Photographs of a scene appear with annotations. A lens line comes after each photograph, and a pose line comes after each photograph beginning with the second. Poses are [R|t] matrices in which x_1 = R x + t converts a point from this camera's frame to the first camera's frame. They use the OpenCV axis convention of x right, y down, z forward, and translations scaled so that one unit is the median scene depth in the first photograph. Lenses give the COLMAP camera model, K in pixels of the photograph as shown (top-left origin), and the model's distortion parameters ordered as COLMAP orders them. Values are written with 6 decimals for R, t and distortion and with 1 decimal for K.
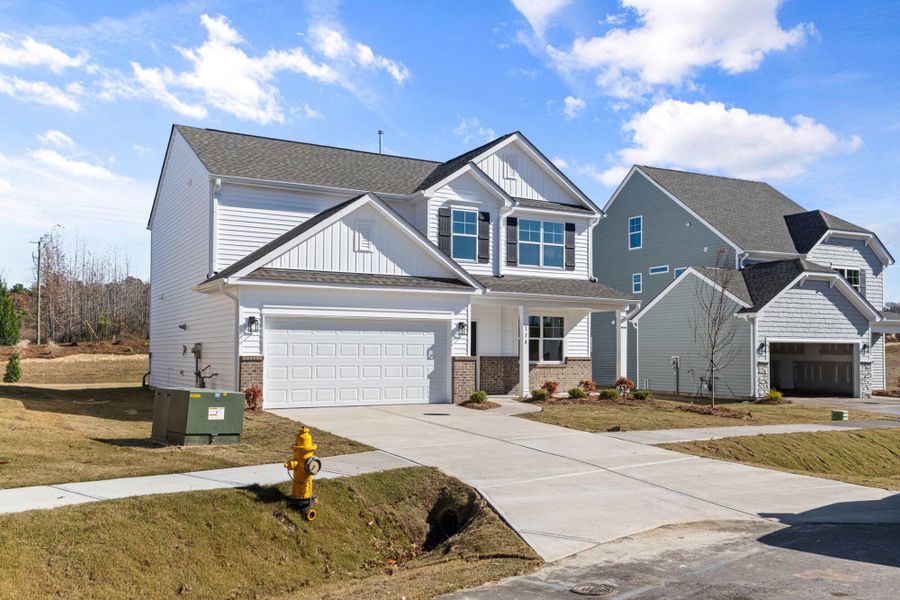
lens RADIAL K [[659.0, 0, 450.0], [0, 659.0, 300.0], [0, 0, 1]] dist [0.002715, 0.000474]
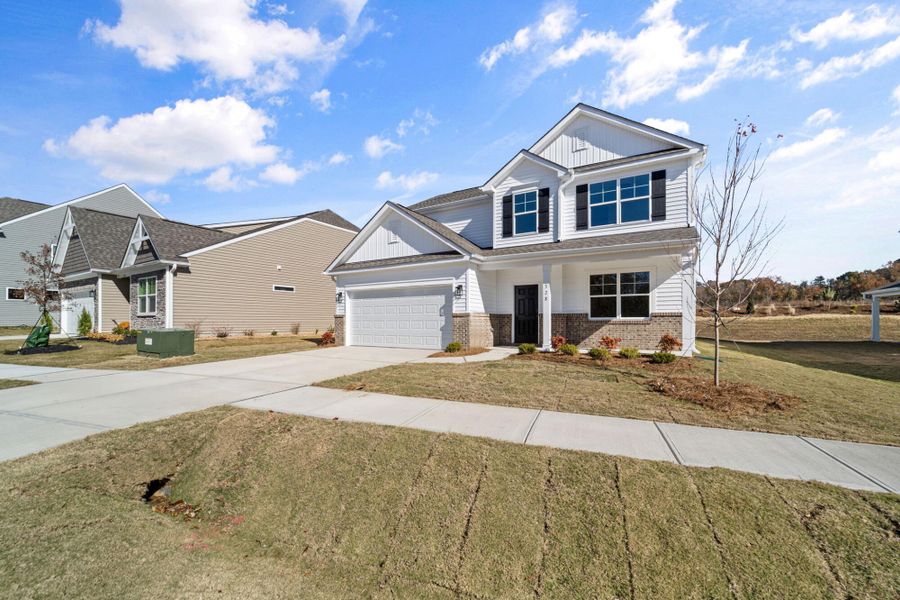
lens RADIAL K [[348.4, 0, 453.4], [0, 348.4, 301.1], [0, 0, 1]] dist [-0.001532, 0.000077]
pose [[0.580559, -0.051744, -0.812572, 0.443545], [0.071450, 0.997366, -0.012462, 0.058702], [0.811077, -0.050823, 0.582727, 0.509306]]
